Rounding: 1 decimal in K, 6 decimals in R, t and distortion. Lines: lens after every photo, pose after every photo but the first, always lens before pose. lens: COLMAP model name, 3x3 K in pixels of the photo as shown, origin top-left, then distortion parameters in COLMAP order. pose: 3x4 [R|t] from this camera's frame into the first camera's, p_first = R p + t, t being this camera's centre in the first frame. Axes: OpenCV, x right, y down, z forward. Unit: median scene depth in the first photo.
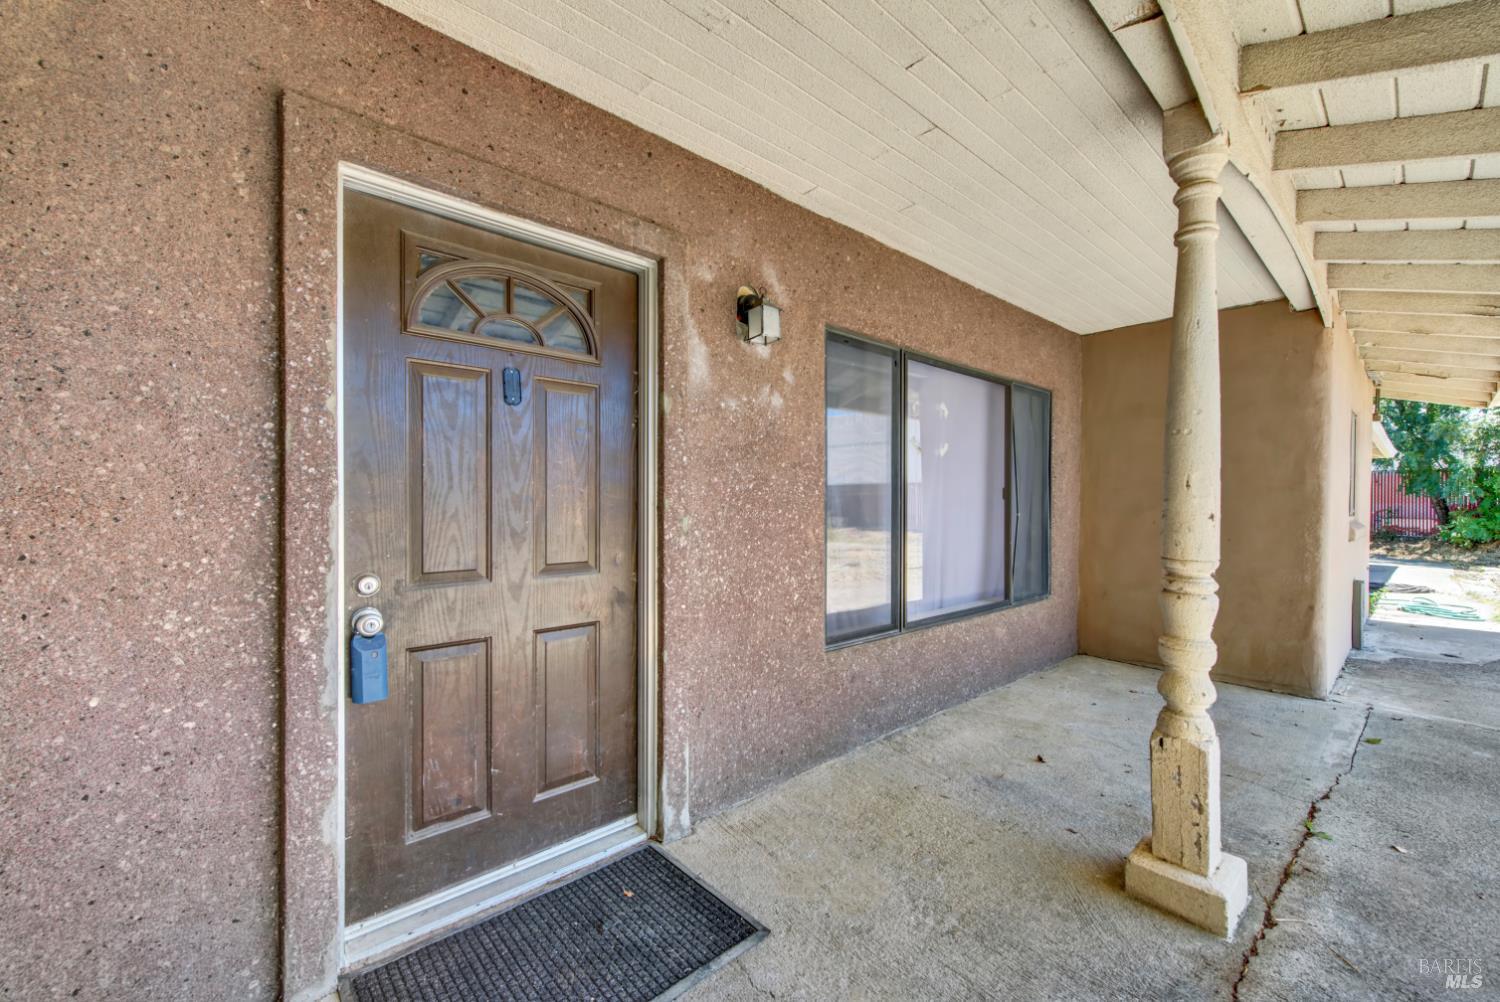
lens RADIAL K [[595.3, 0, 757.0], [0, 595.3, 505.2], [0, 0, 1]] dist [-0.000087, 0.000022]
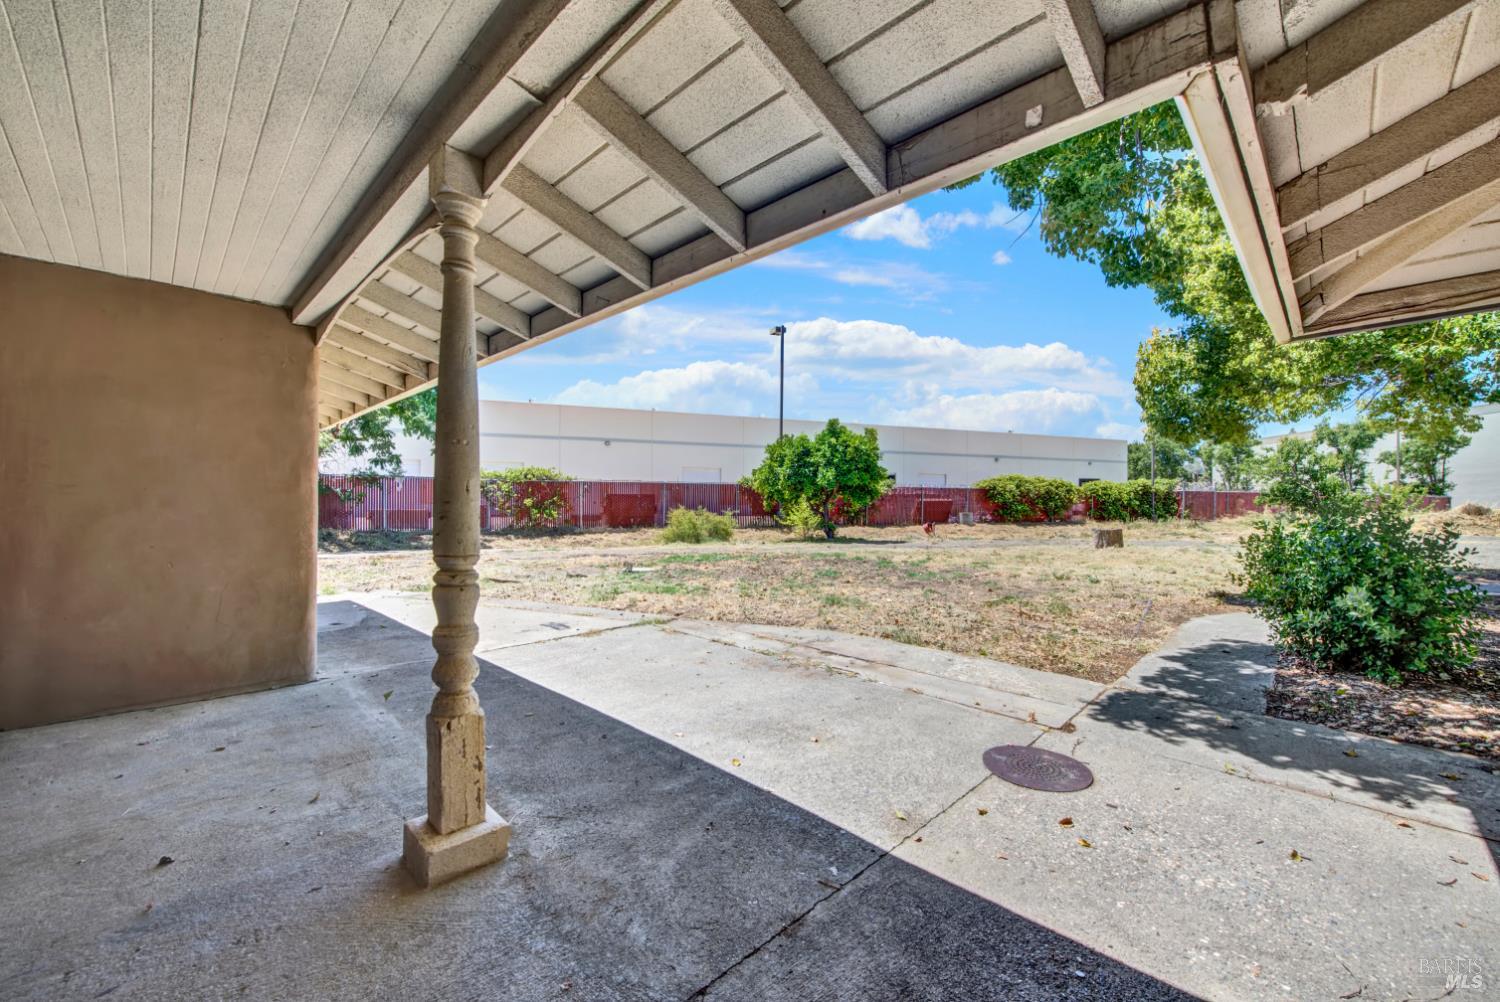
lens RADIAL K [[600.2, 0, 756.3], [0, 600.2, 501.2], [0, 0, 1]] dist [-0.000575, -0.000042]
pose [[-0.064878, 0.002991, 0.997889, -0.453421], [0.002238, 0.999993, -0.002852, -0.007191], [-0.997891, 0.002049, -0.064885, 0.513586]]
